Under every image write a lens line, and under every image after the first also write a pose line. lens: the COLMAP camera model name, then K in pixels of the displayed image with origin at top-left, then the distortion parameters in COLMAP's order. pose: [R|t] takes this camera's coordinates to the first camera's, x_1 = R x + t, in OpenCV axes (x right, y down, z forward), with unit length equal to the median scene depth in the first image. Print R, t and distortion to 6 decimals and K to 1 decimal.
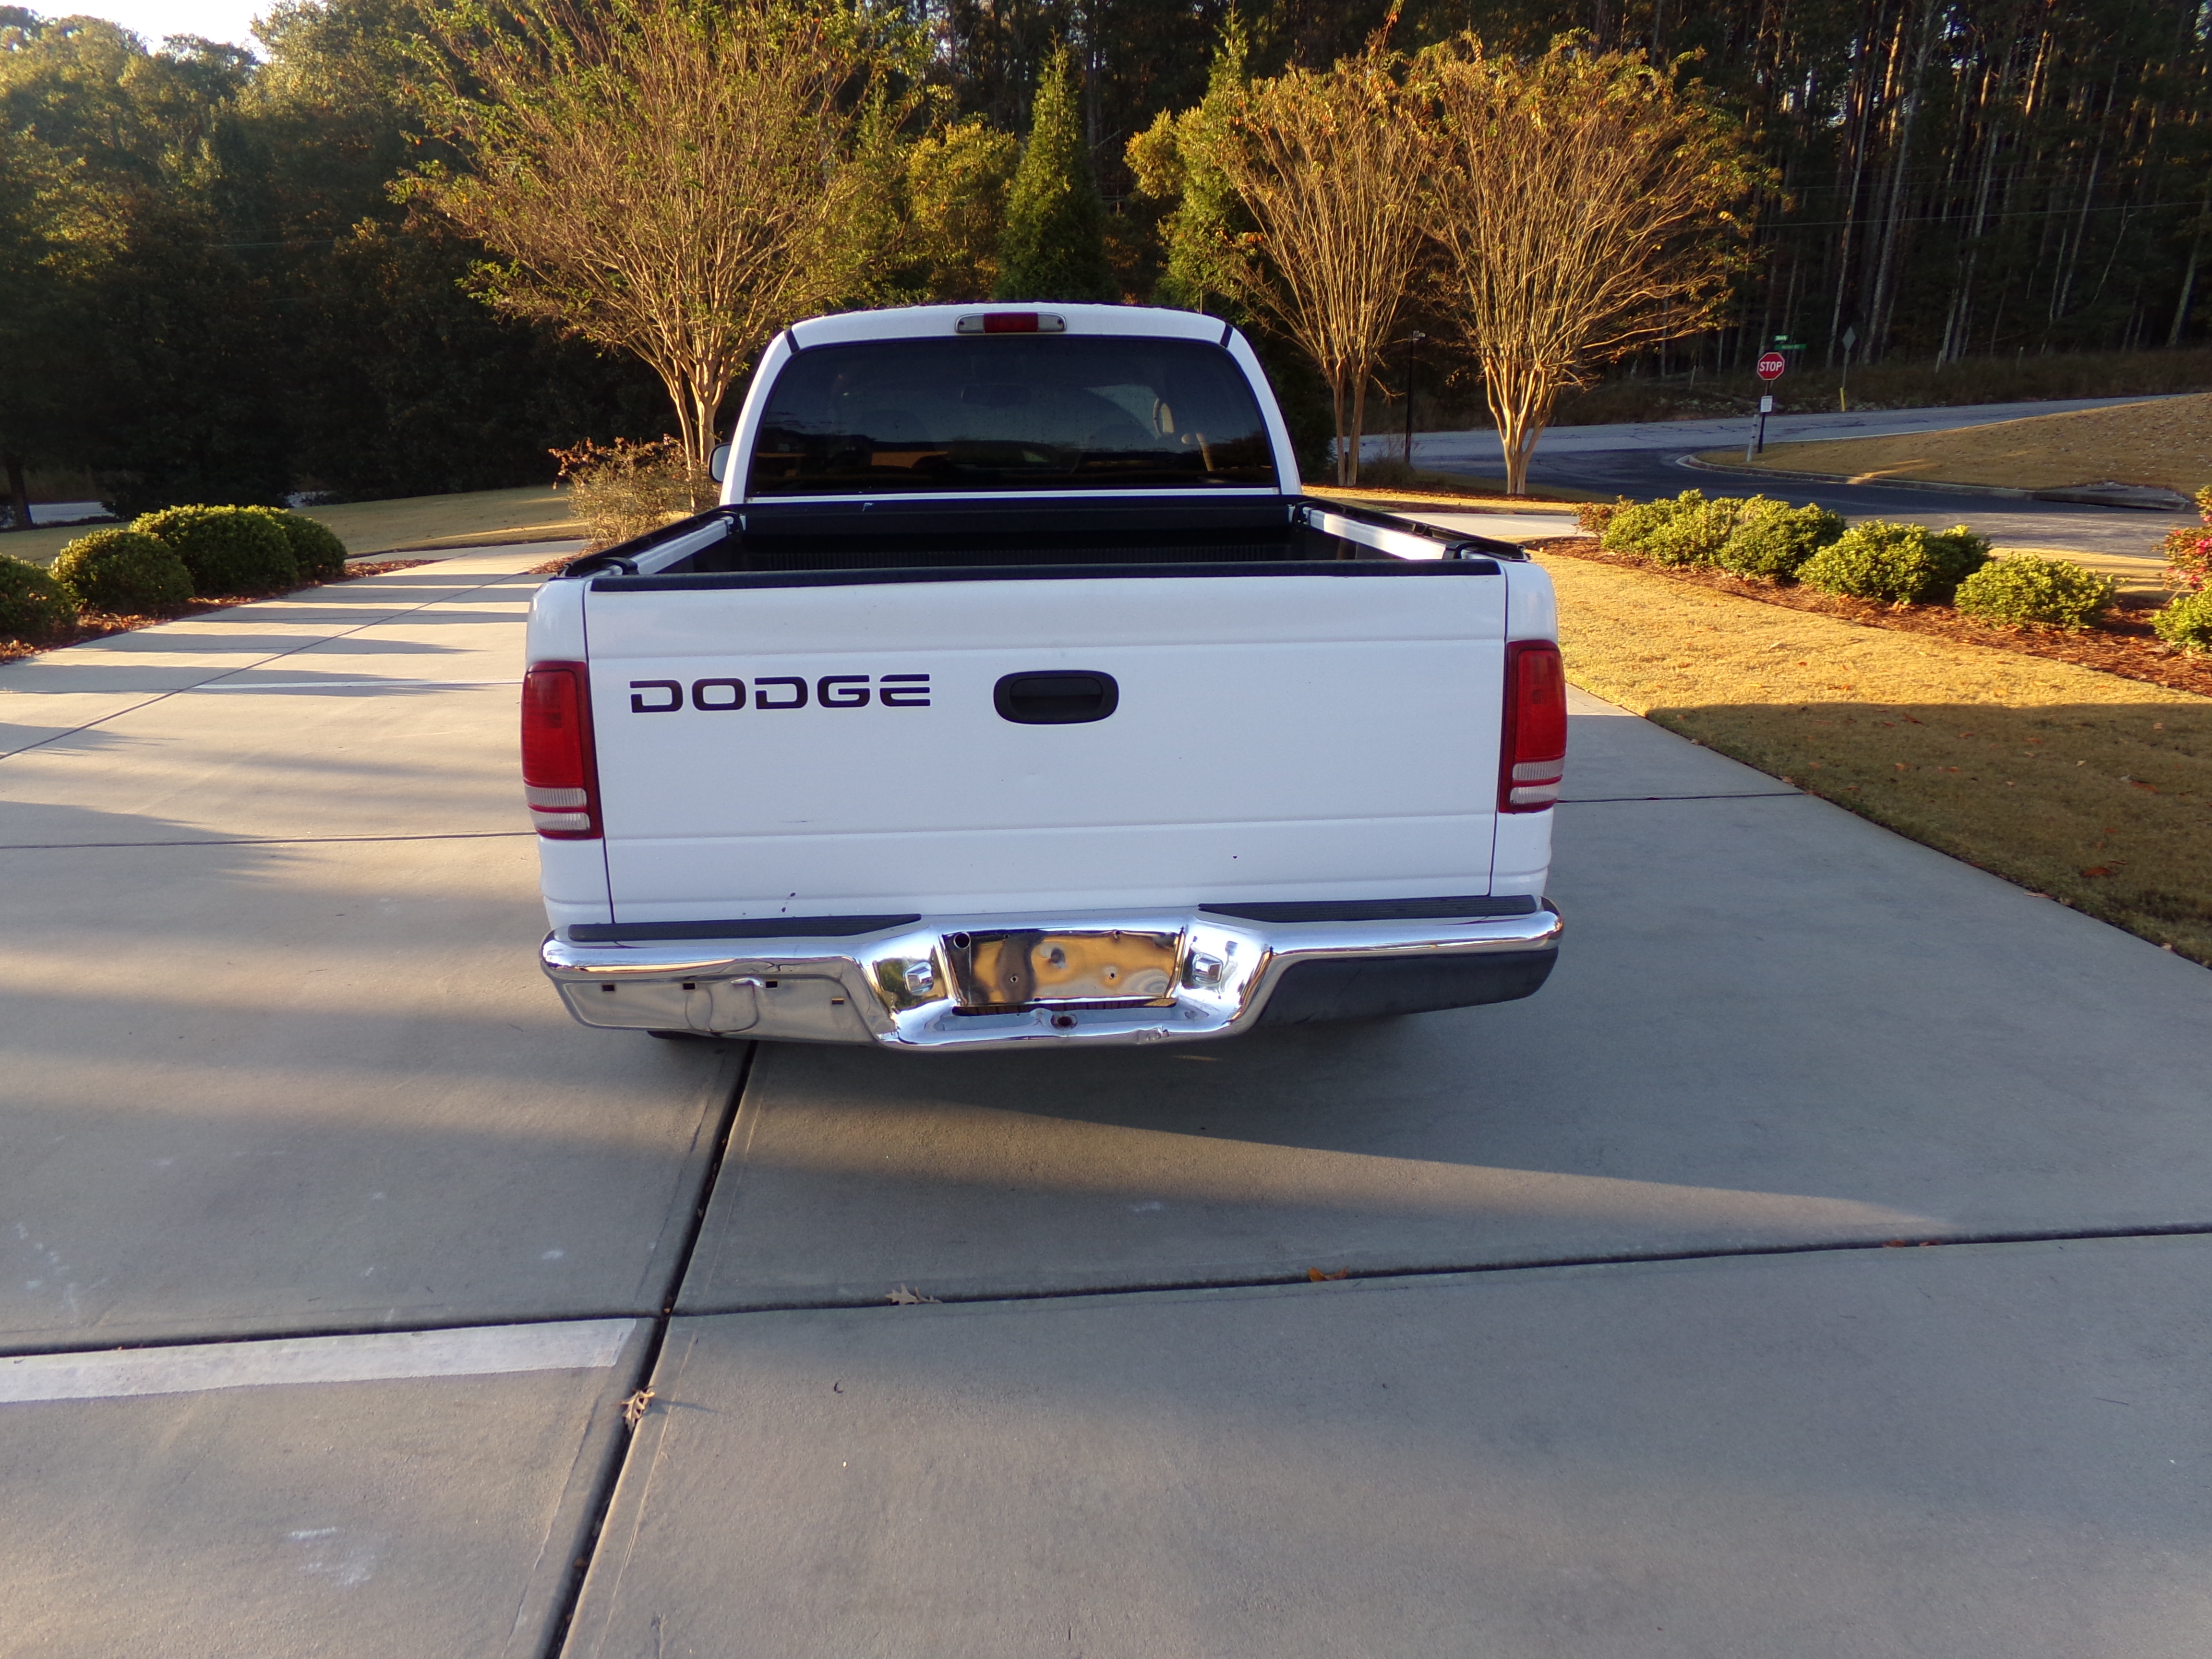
lens RADIAL K [[1516.5, 0, 1075.6], [0, 1516.5, 826.8], [0, 0, 1]] dist [-0.015275, 0.034325]
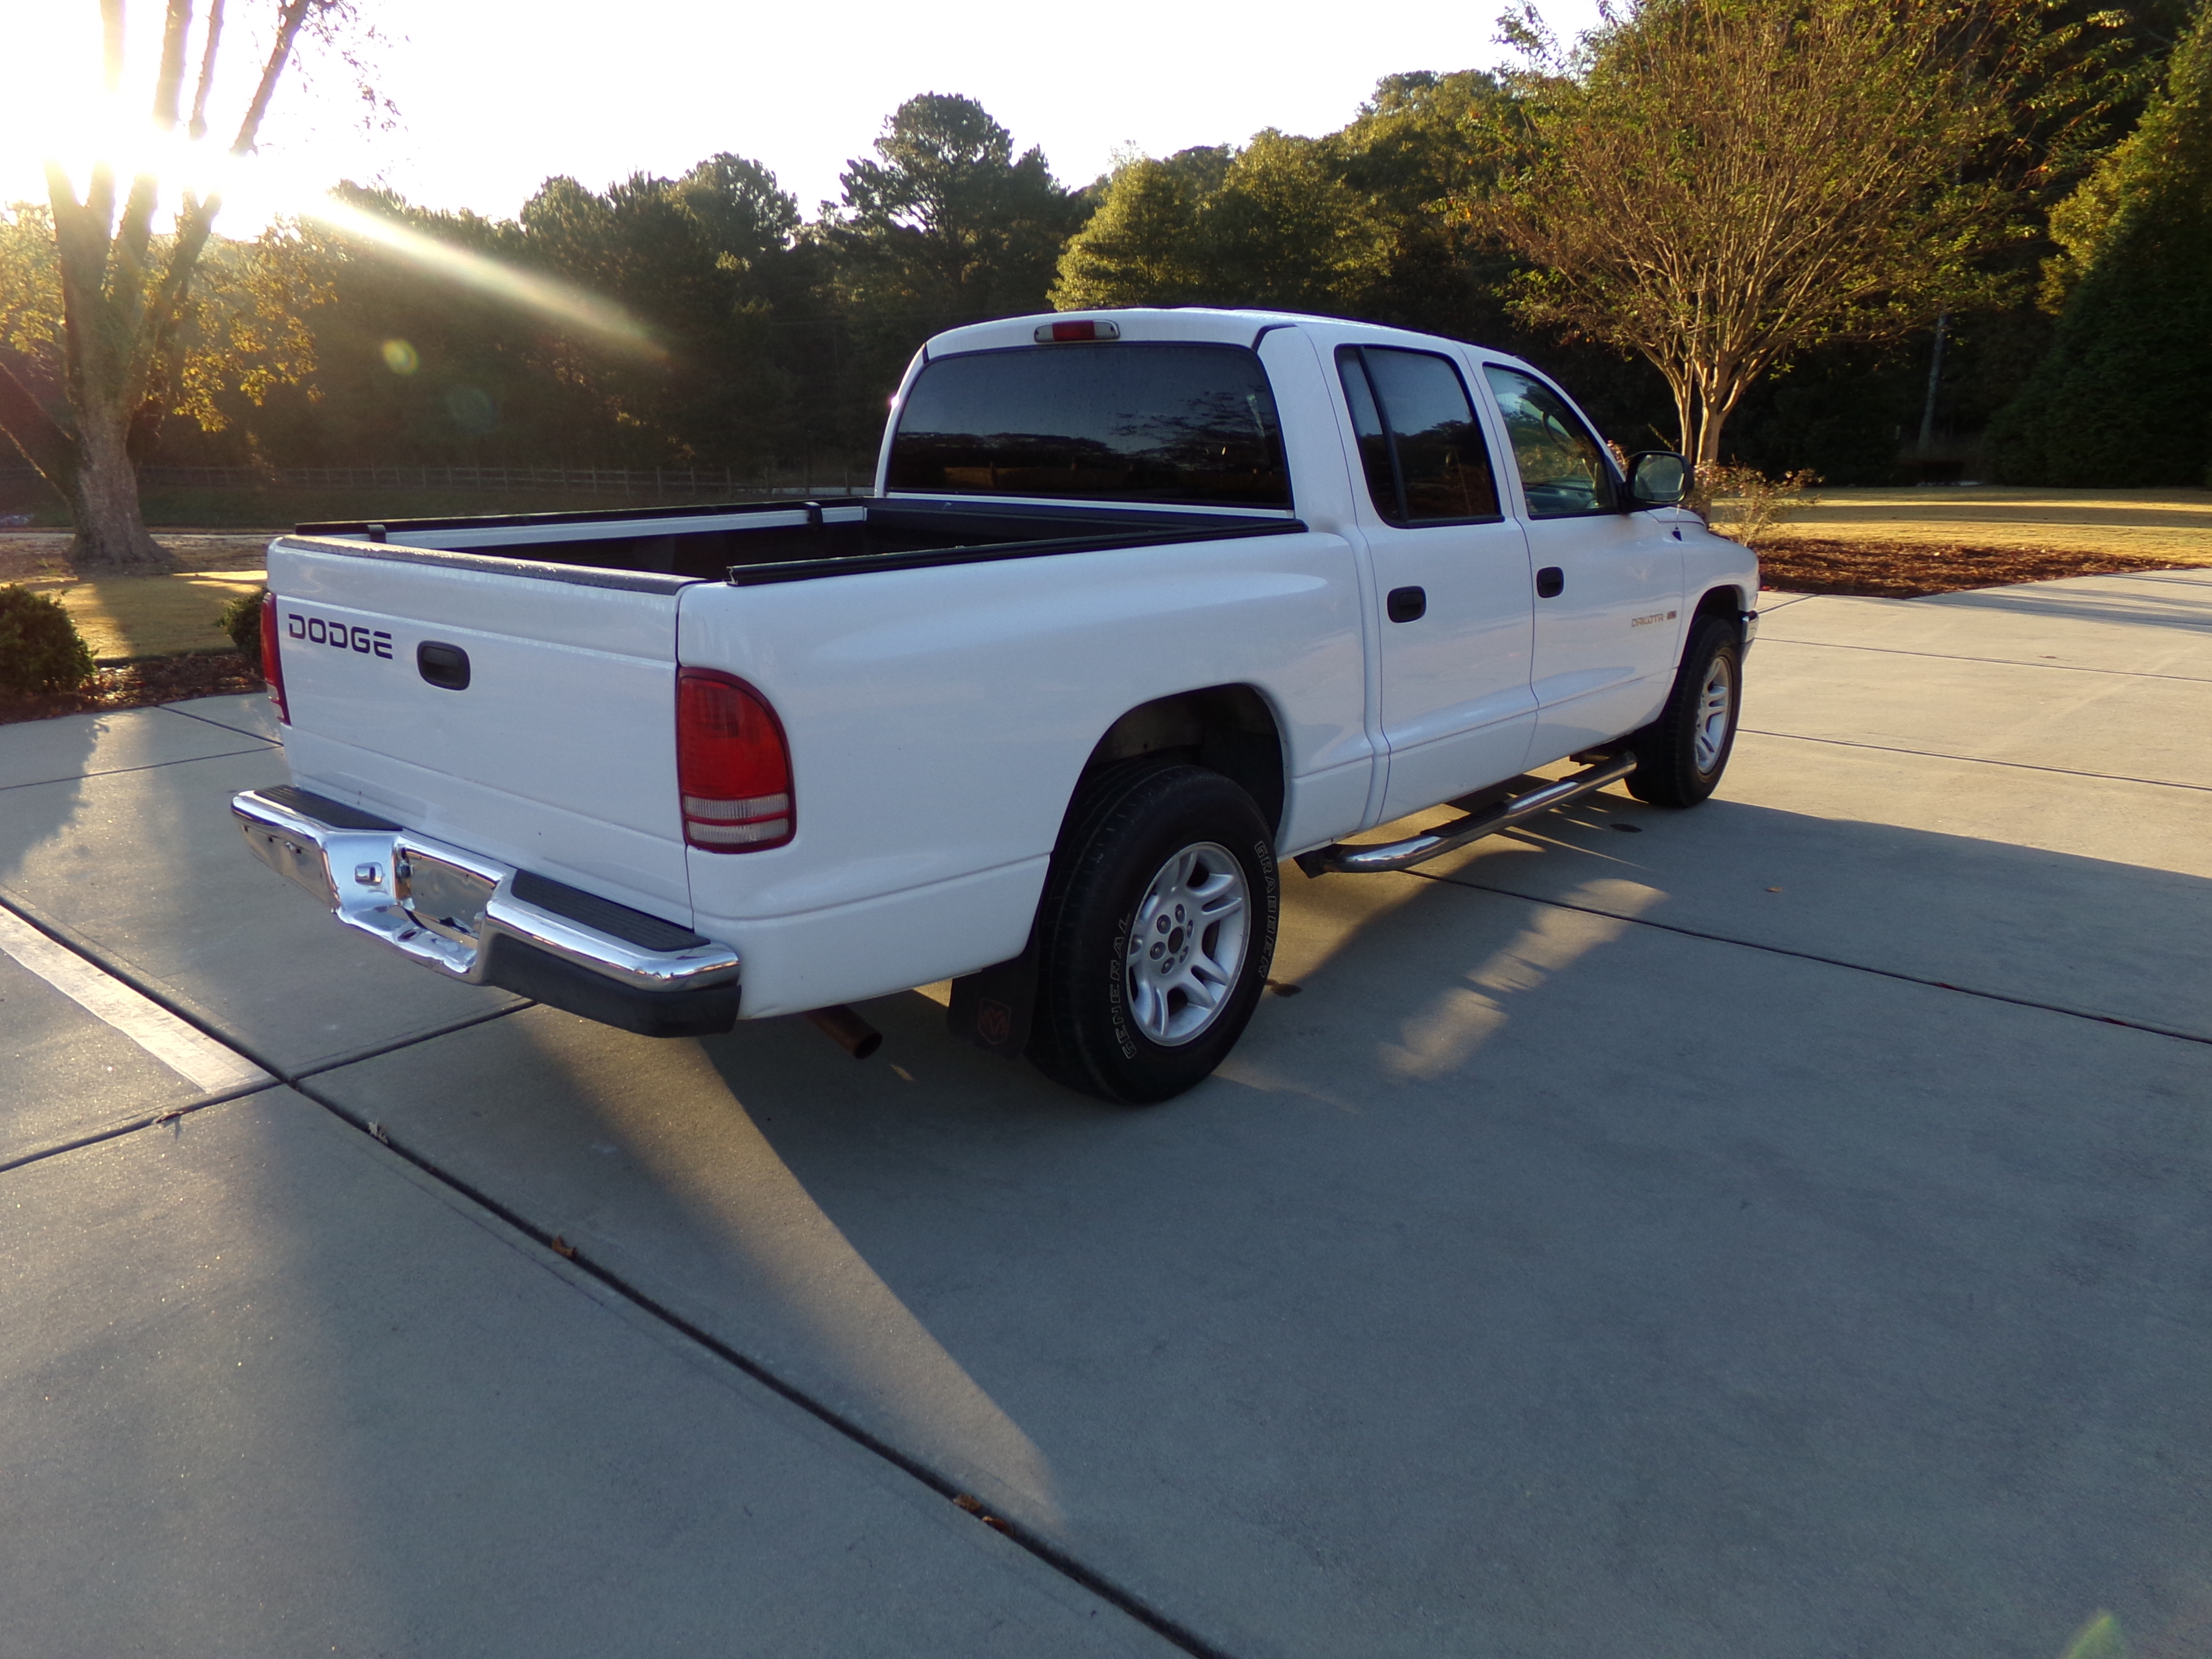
lens RADIAL K [[1498.8, 0, 1048.9], [0, 1498.8, 830.8], [0, 0, 1]] dist [-0.005107, 0.028642]
pose [[0.706217, 0.196490, -0.680183, 0.679081], [-0.194357, 0.977613, 0.080615, -0.087127], [0.680796, 0.075267, 0.728596, 0.292945]]
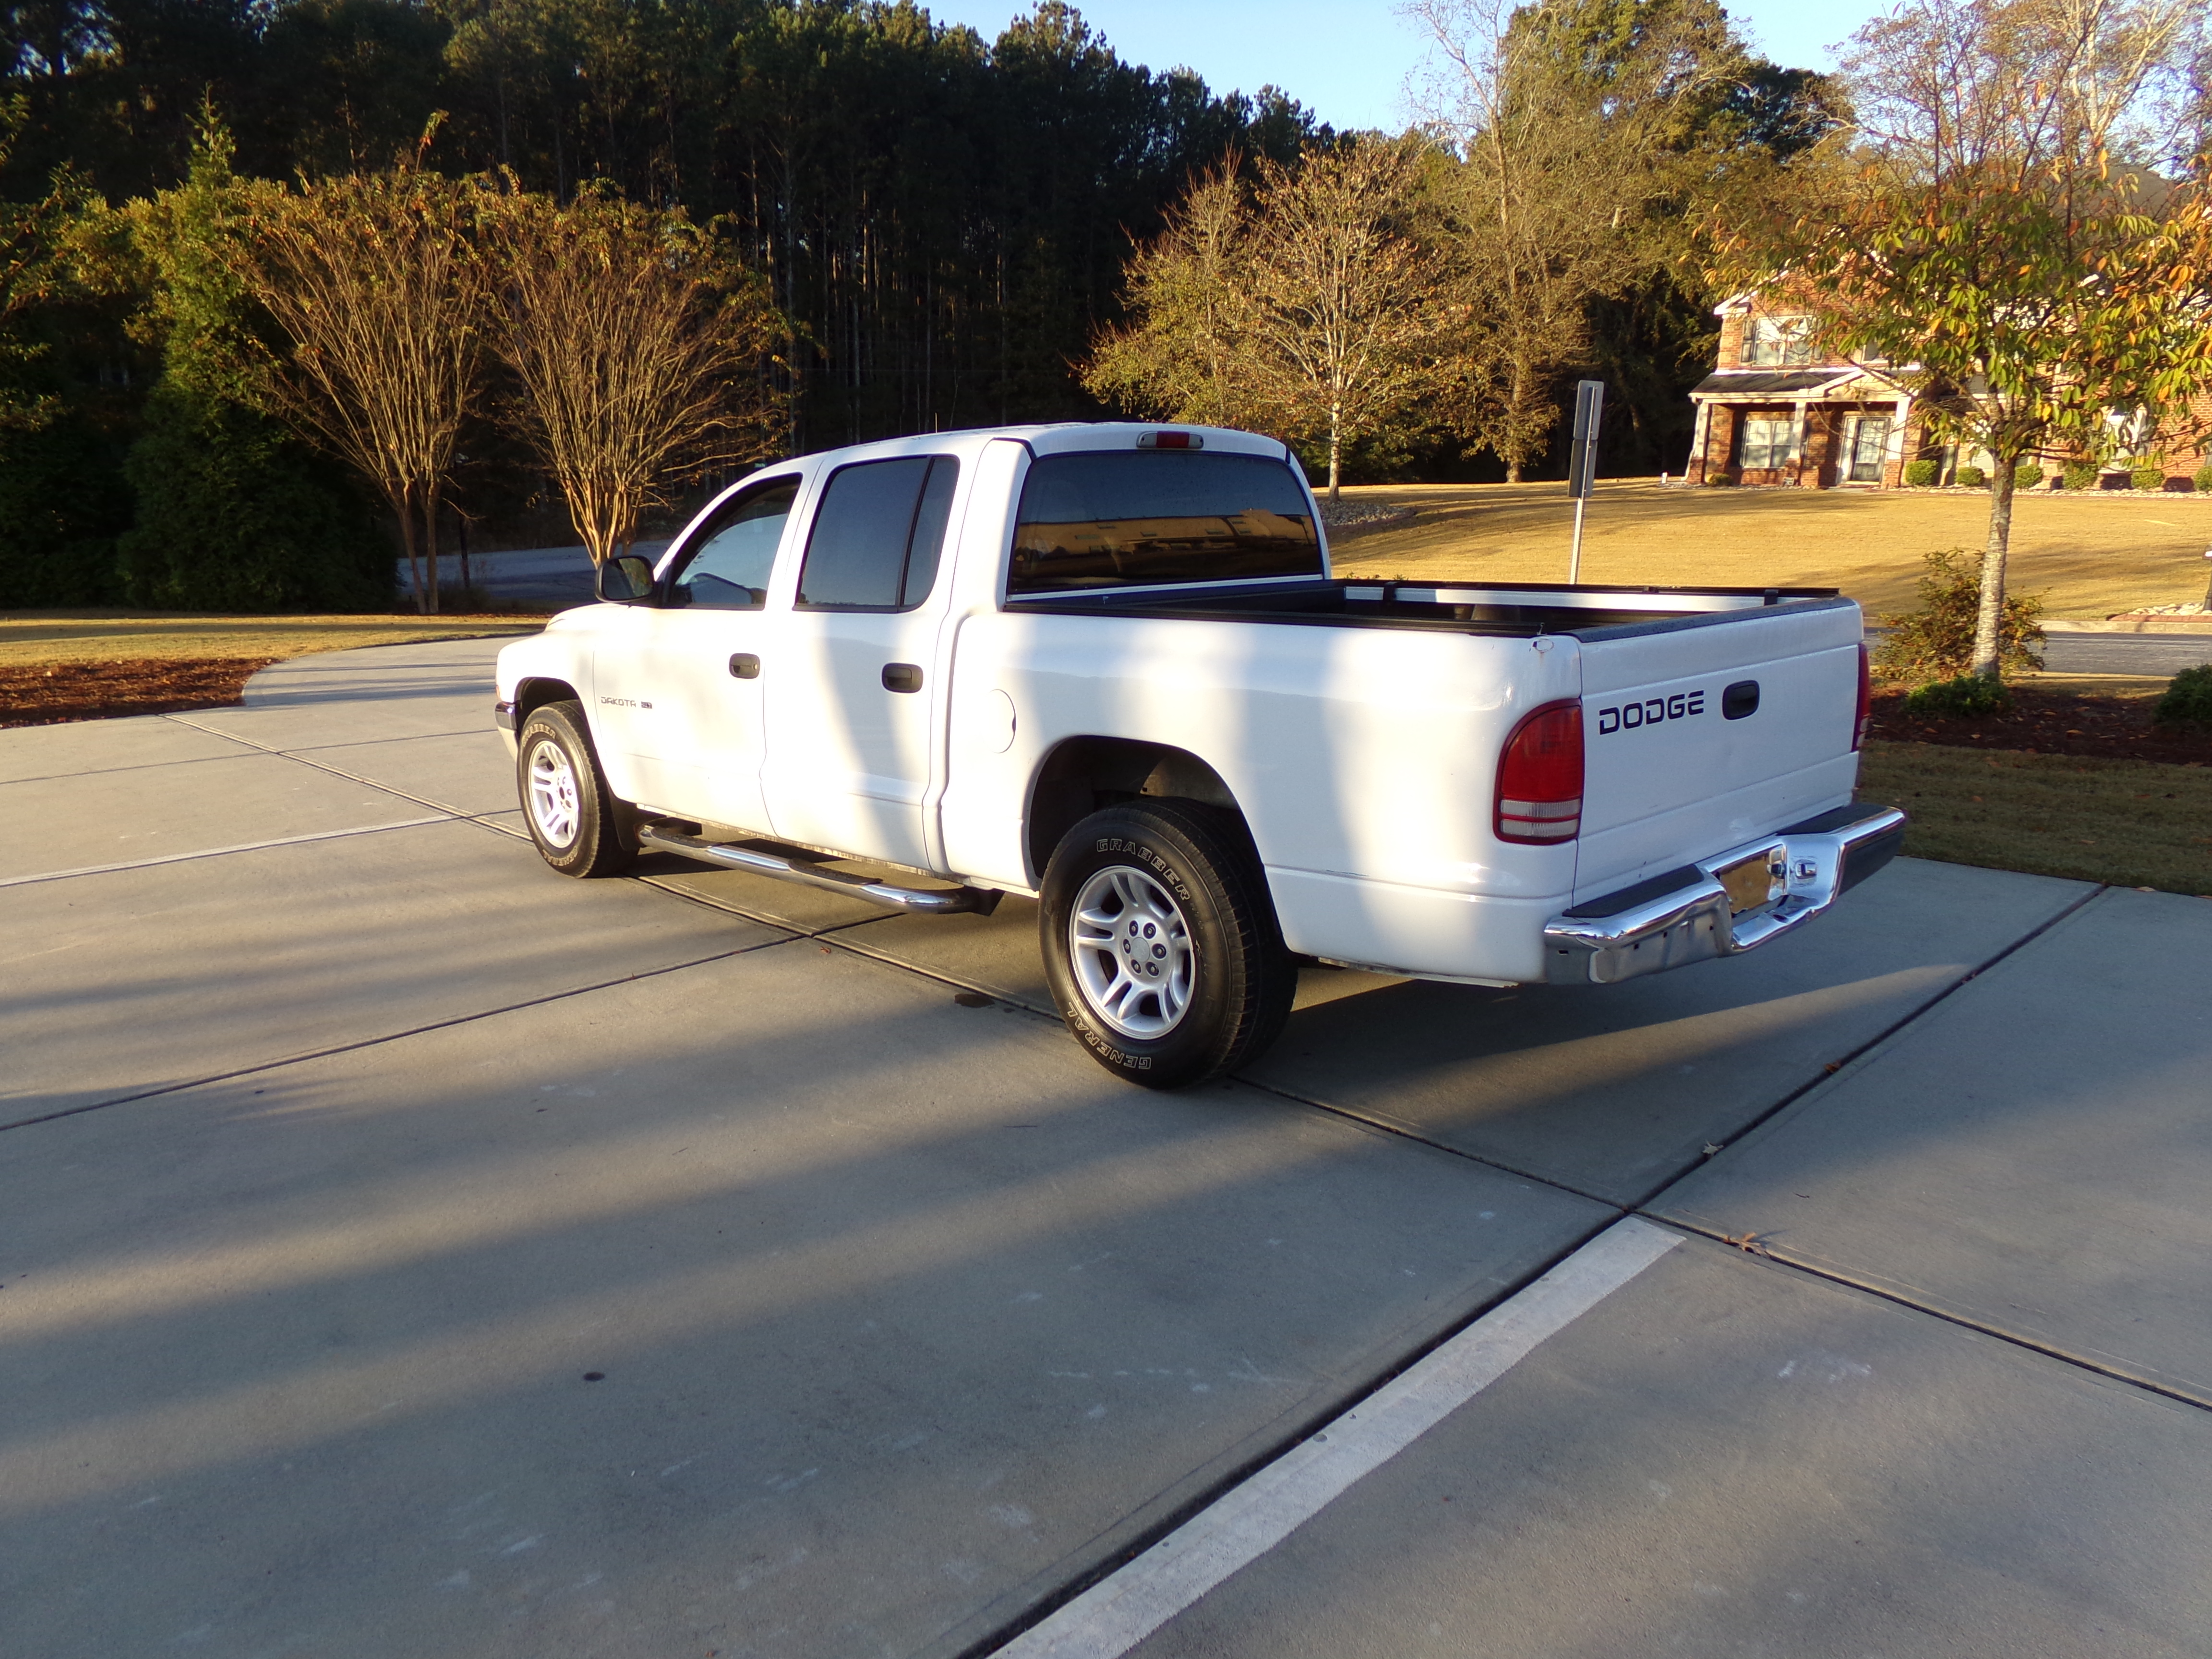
lens RADIAL K [[1510.8, 0, 1106.0], [0, 1510.8, 829.5], [0, 0, 1]] dist [-0.046755, 0.057465]
pose [[0.768937, -0.132083, 0.625532, -0.845299], [0.177682, 0.984030, -0.010636, -0.033988], [-0.614137, 0.119324, 0.780126, 0.160497]]
